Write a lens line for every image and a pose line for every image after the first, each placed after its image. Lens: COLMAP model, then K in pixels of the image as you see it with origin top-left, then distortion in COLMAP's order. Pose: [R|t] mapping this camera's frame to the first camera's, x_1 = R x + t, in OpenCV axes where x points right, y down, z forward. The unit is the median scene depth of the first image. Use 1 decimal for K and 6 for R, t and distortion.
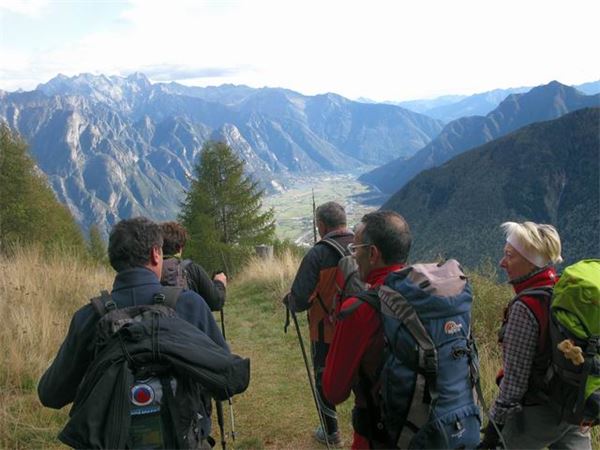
lens RADIAL K [[600.4, 0, 297.8], [0, 600.4, 213.4], [0, 0, 1]] dist [-0.128592, 0.000000]
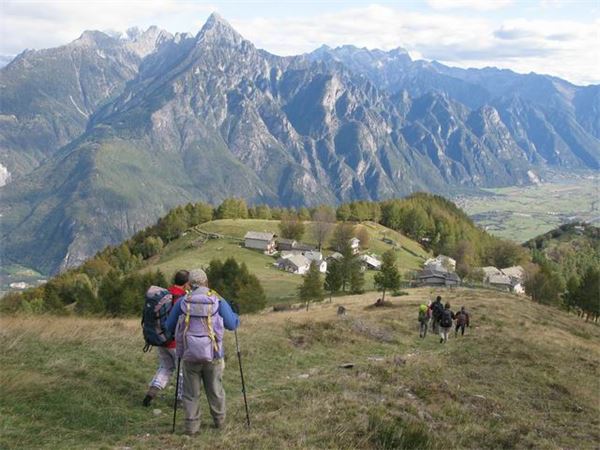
lens RADIAL K [[600.4, 0, 303.6], [0, 600.4, 217.5], [0, 0, 1]] dist [-0.128592, 0.000000]
pose [[0.915632, 0.141834, -0.376166, -0.009755], [-0.129402, 0.989880, 0.058255, 0.008764], [0.380621, -0.004663, 0.924719, 0.032398]]
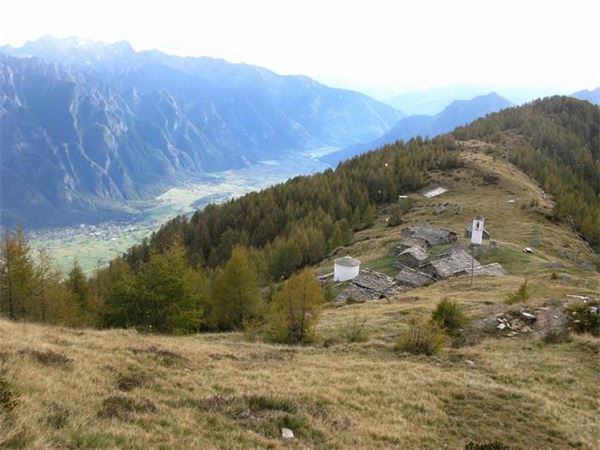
lens RADIAL K [[600.4, 0, 305.5], [0, 600.4, 222.1], [0, 0, 1]] dist [-0.128592, 0.000000]
pose [[0.993791, 0.080705, 0.076585, -0.000500], [-0.085684, 0.994257, 0.064116, -0.012857], [-0.070971, -0.070280, 0.994999, -0.140802]]
